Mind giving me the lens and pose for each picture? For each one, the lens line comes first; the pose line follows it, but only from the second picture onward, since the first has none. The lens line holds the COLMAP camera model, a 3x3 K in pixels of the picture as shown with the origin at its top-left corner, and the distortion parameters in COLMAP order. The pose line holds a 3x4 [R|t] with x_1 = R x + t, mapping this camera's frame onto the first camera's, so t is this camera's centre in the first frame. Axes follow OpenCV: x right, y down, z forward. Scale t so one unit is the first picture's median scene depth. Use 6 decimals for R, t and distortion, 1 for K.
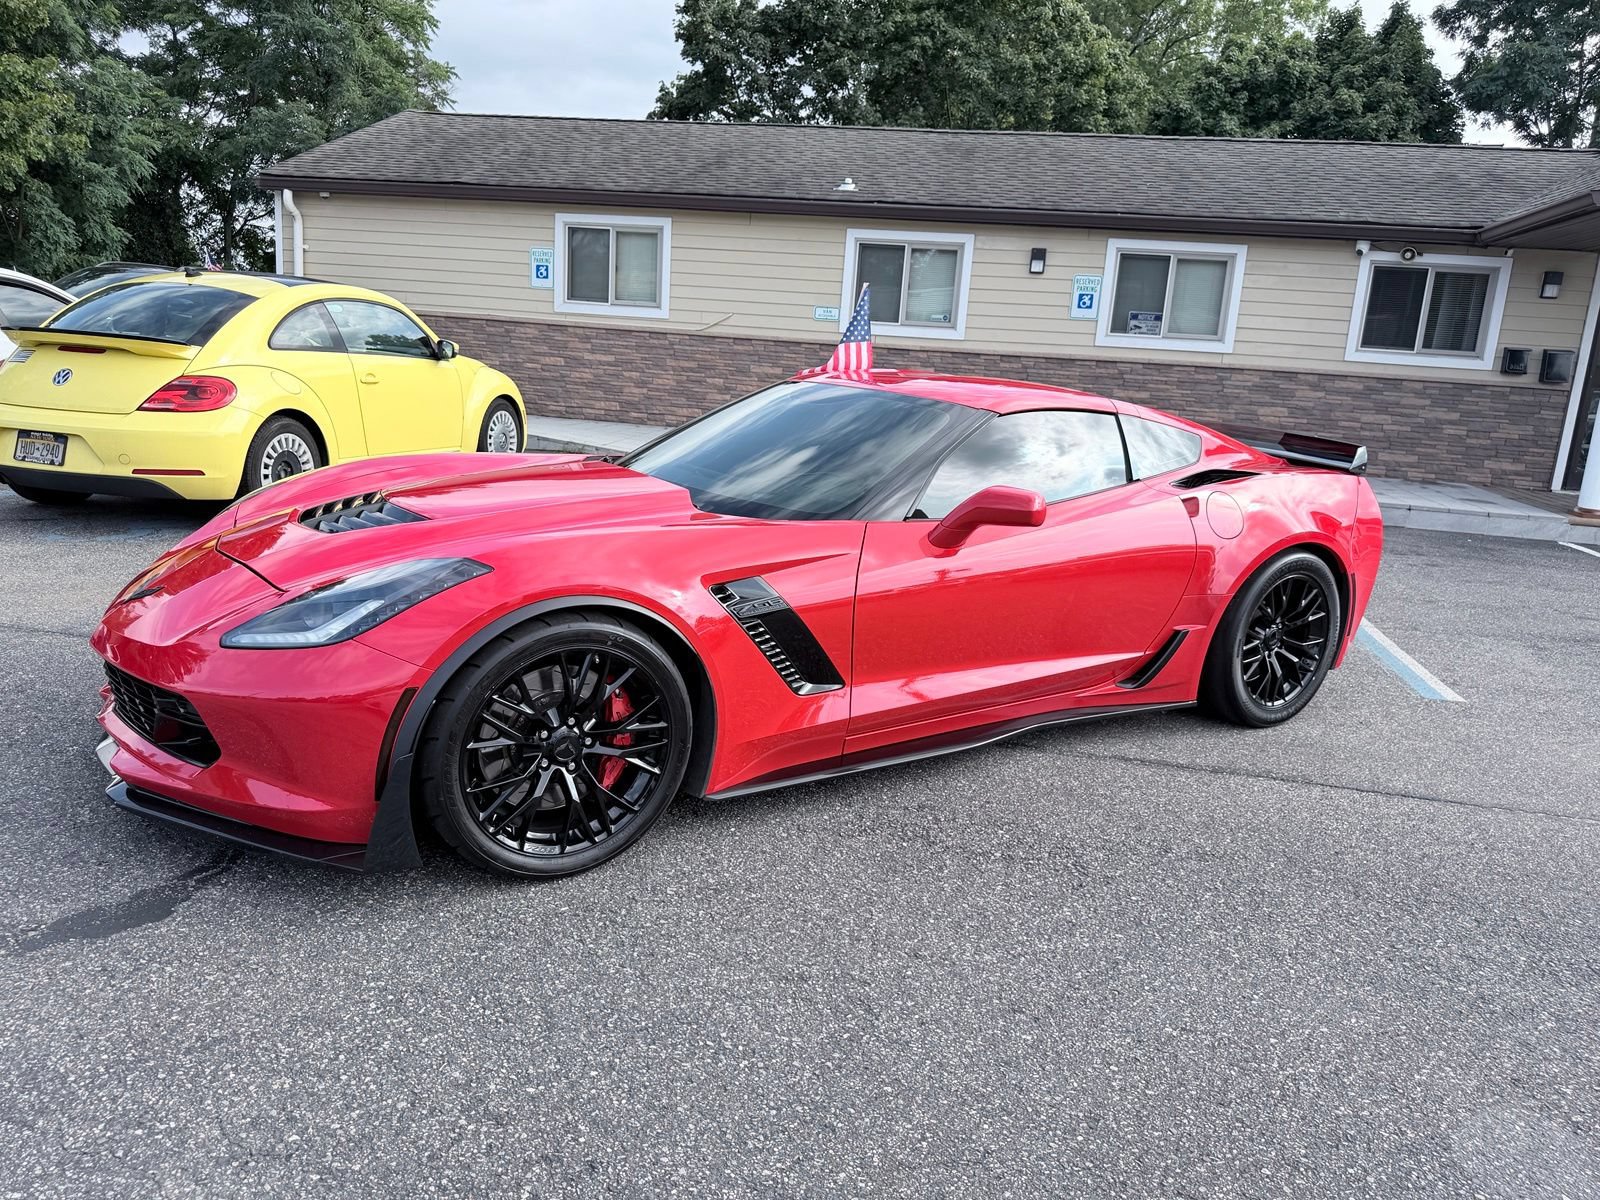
lens RADIAL K [[1144.9, 0, 811.5], [0, 1144.9, 603.1], [0, 0, 1]] dist [0.042687, -0.063547]
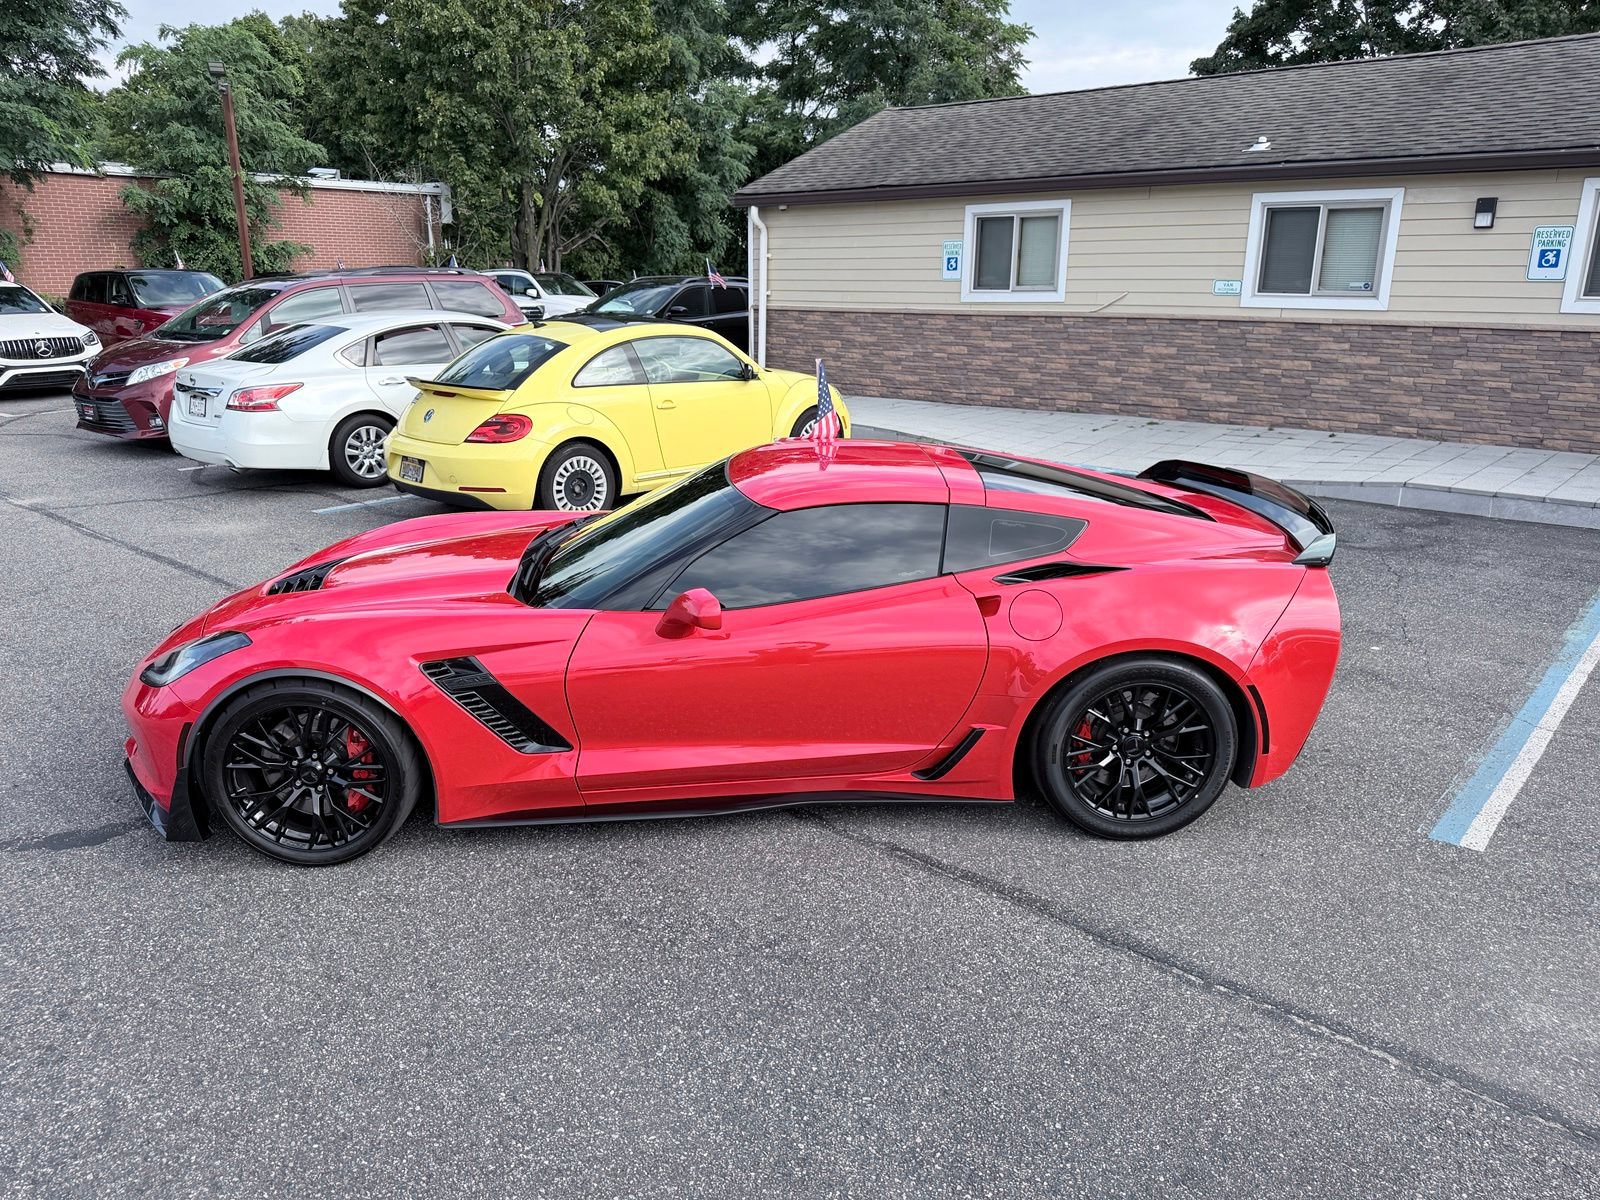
lens RADIAL K [[1139.7, 0, 796.8], [0, 1139.7, 602.7], [0, 0, 1]] dist [0.071163, -0.101019]
pose [[0.858027, 0.079457, -0.507422, 0.220041], [-0.054223, 0.996453, 0.064347, -0.045279], [0.510735, -0.027697, 0.859292, 0.026491]]
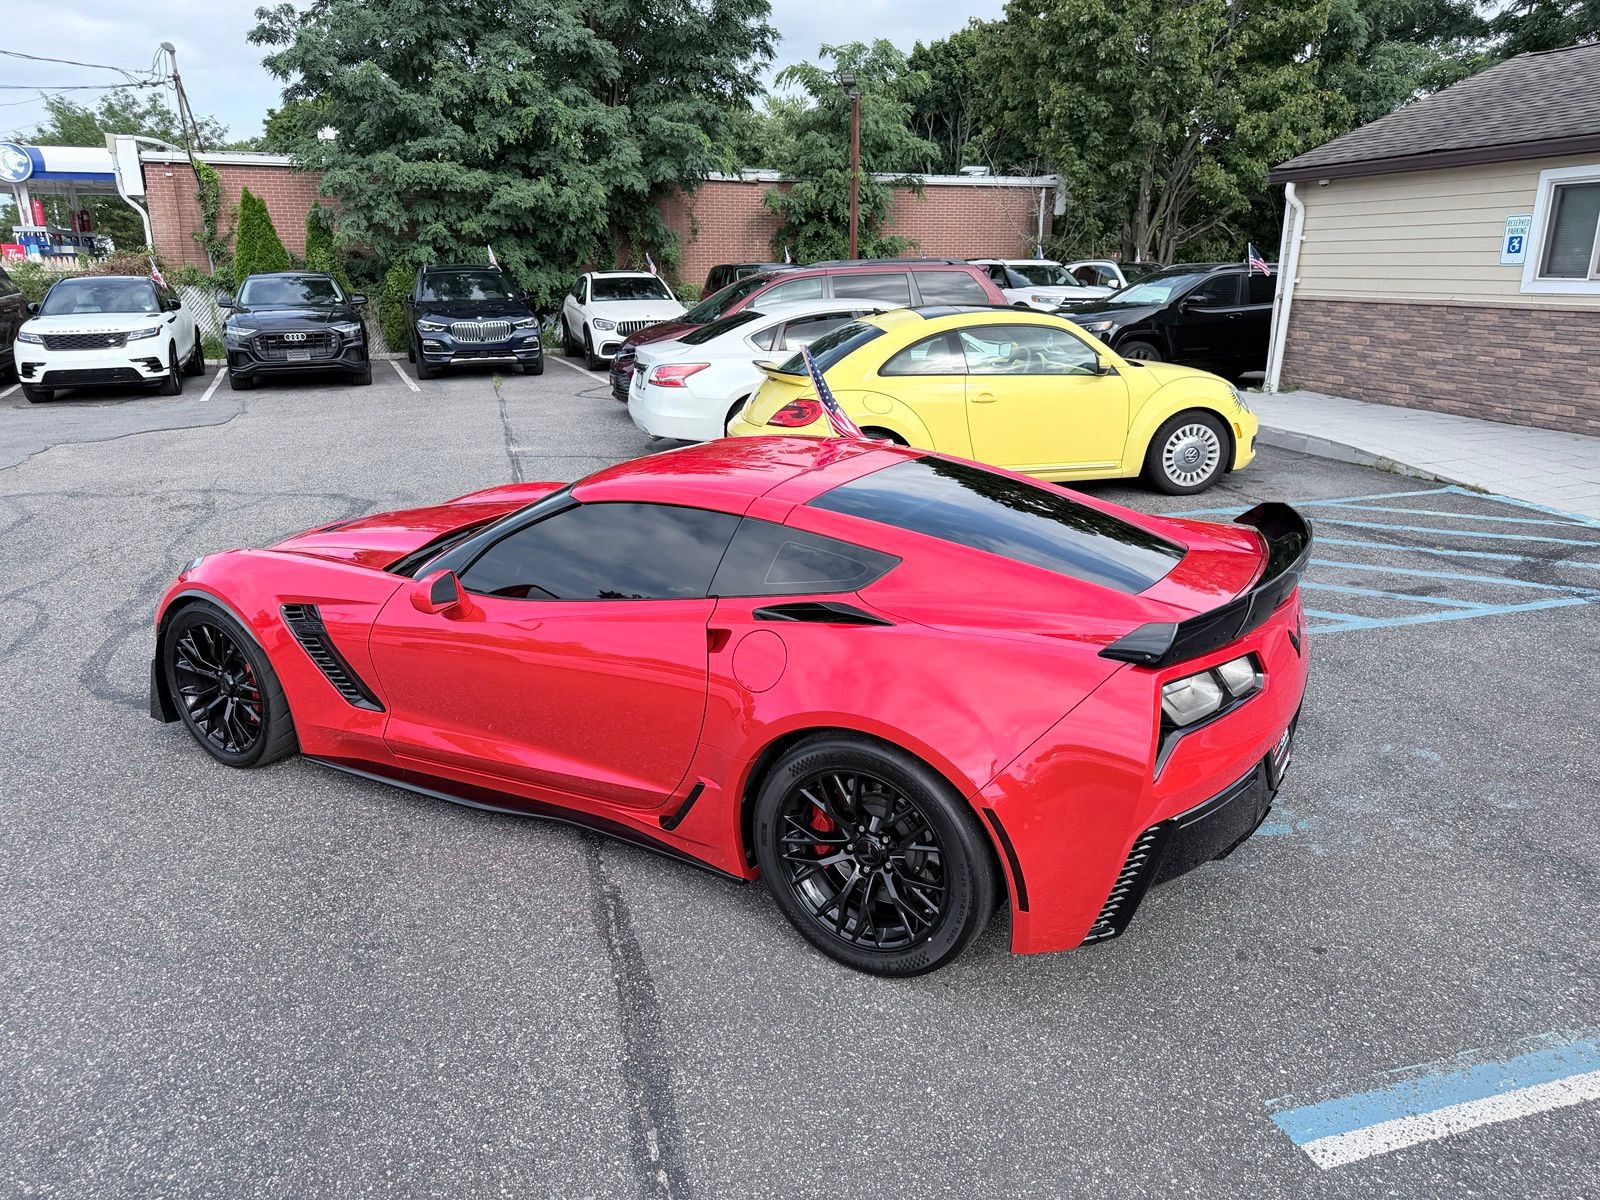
lens RADIAL K [[1143.0, 0, 804.5], [0, 1143.0, 607.3], [0, 0, 1]] dist [0.006022, -0.008083]
pose [[0.438772, 0.192268, -0.877788, 0.341523], [-0.157812, 0.978147, 0.135366, -0.072727], [0.884632, 0.079131, 0.459526, 0.220871]]
